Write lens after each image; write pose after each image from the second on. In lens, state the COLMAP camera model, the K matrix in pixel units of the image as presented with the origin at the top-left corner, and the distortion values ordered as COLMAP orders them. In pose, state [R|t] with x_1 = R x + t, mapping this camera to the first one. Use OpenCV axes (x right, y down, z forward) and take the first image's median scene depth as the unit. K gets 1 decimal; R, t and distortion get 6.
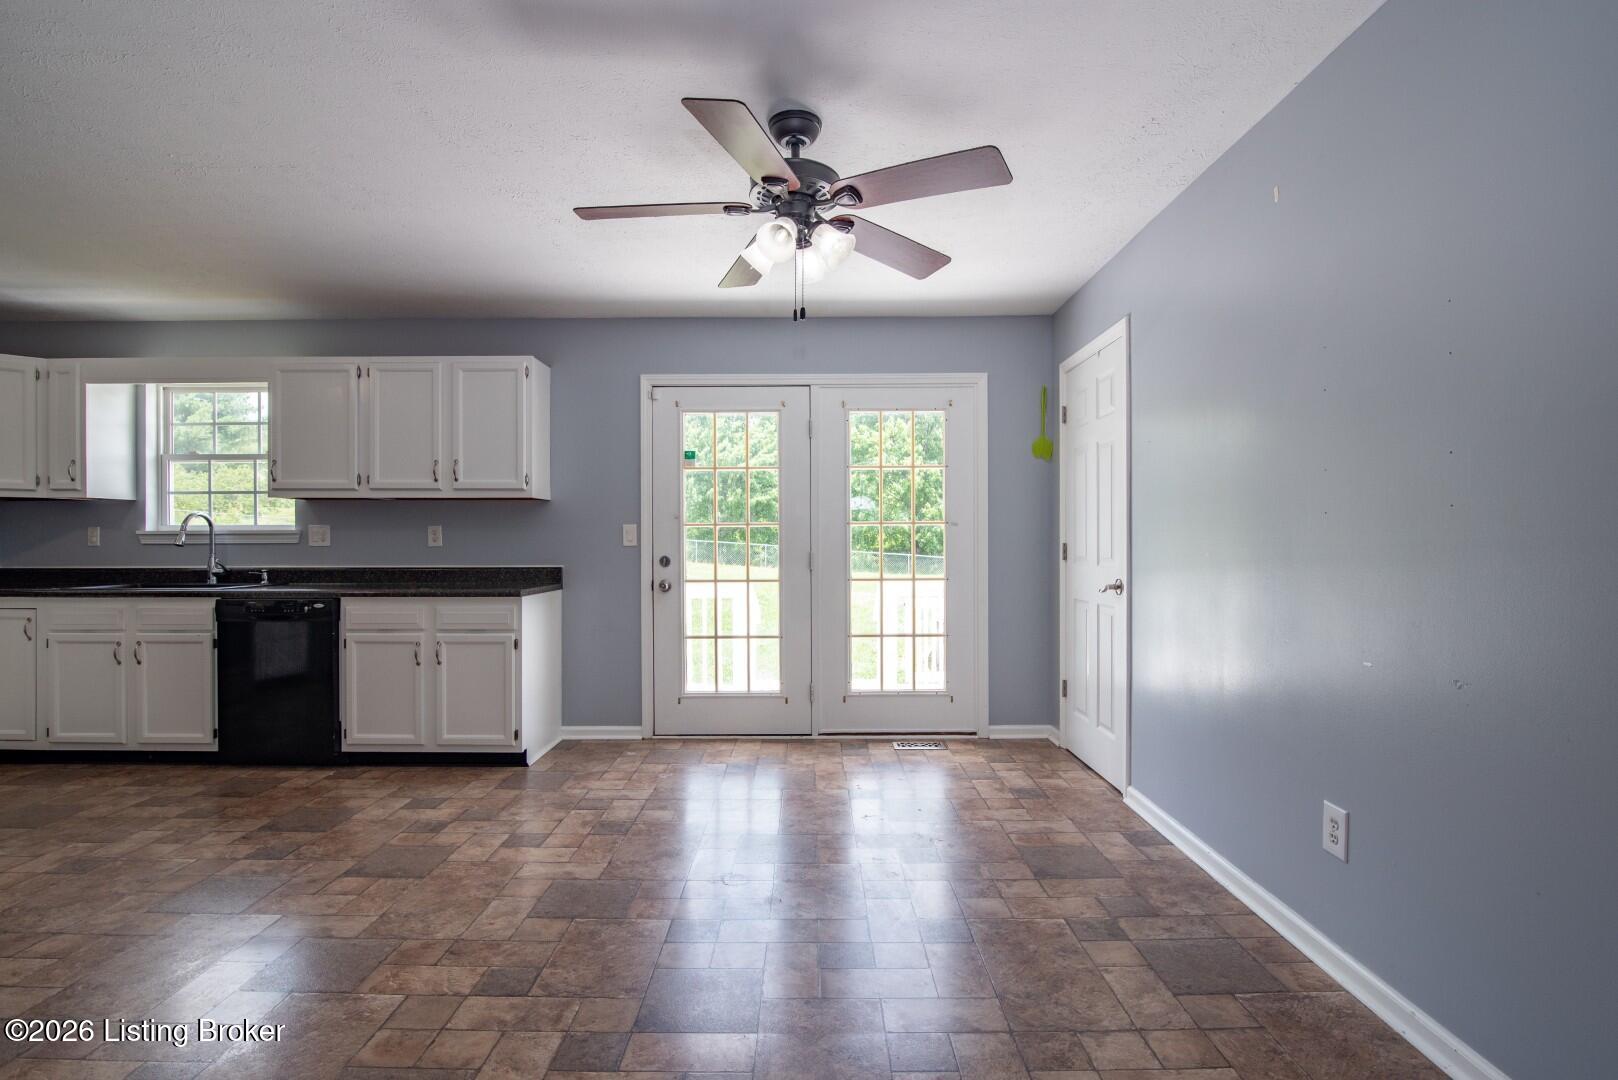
lens RADIAL K [[736.1, 0, 786.0], [0, 736.1, 543.0], [0, 0, 1]] dist [-0.012652, -0.000001]
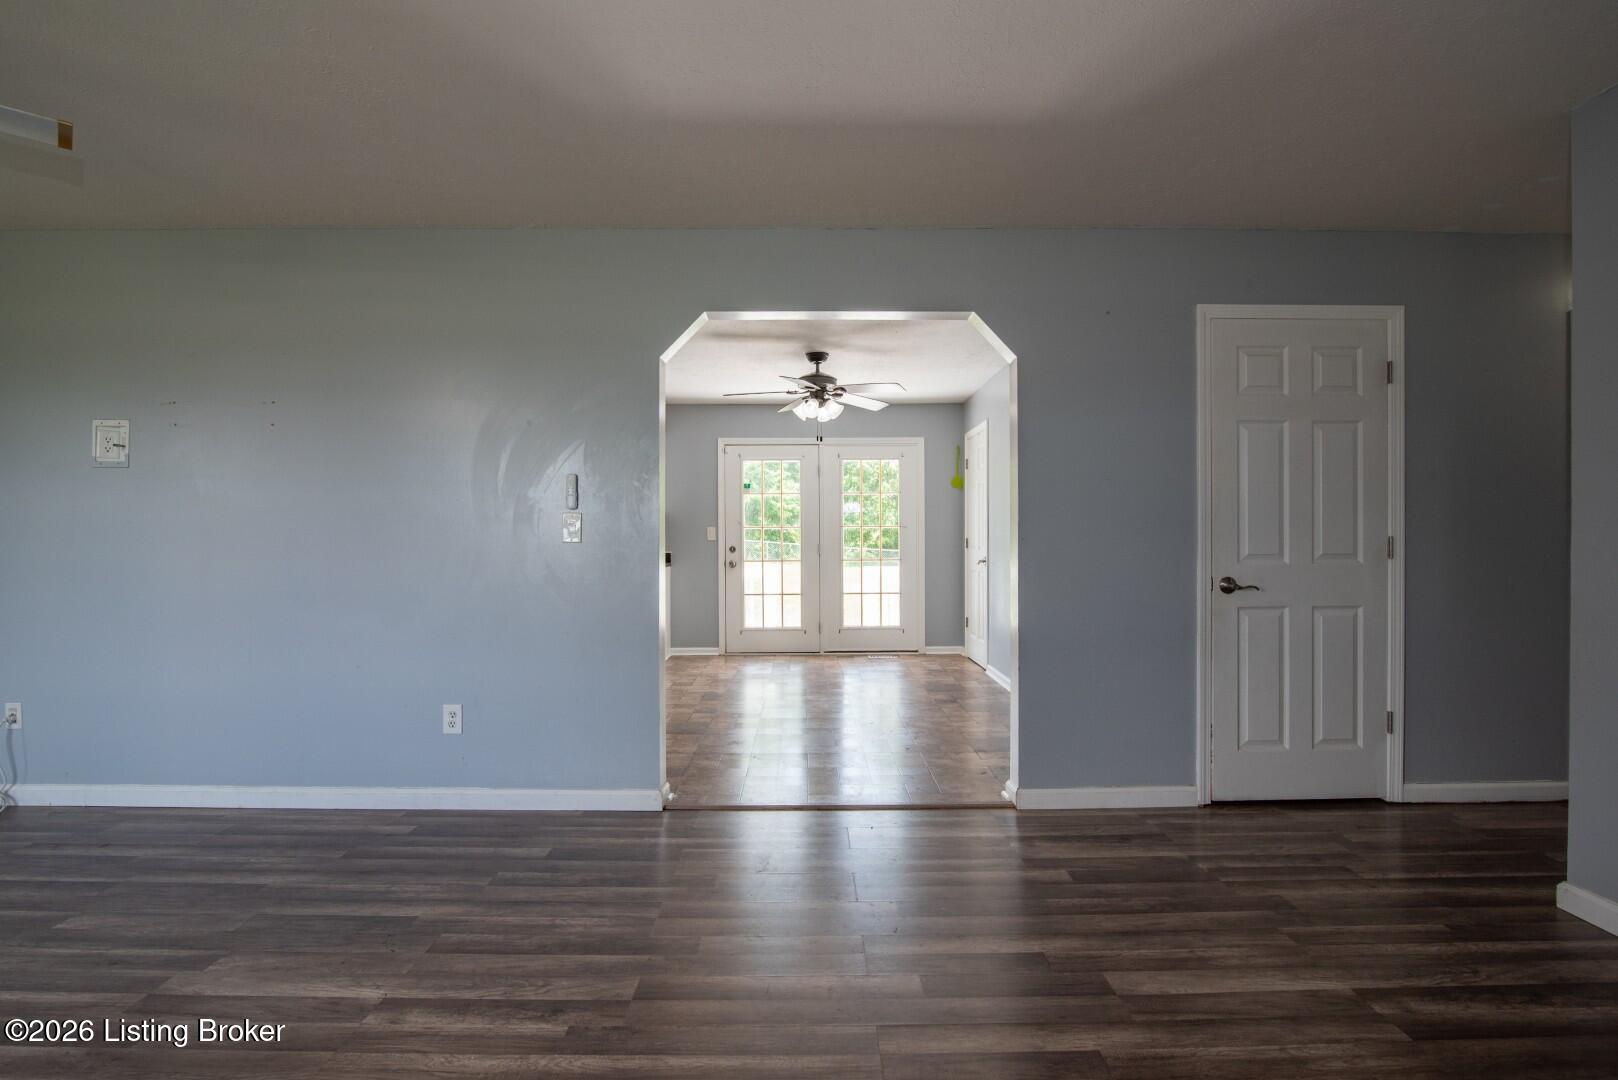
lens RADIAL K [[736.1, 0, 786.0], [0, 736.1, 543.0], [0, 0, 1]] dist [-0.012652, -0.000001]
pose [[0.999978, -0.001224, 0.006586, -0.056992], [0.001197, 0.999991, 0.004045, 0.004122], [-0.006591, -0.004037, 0.999970, -0.722357]]
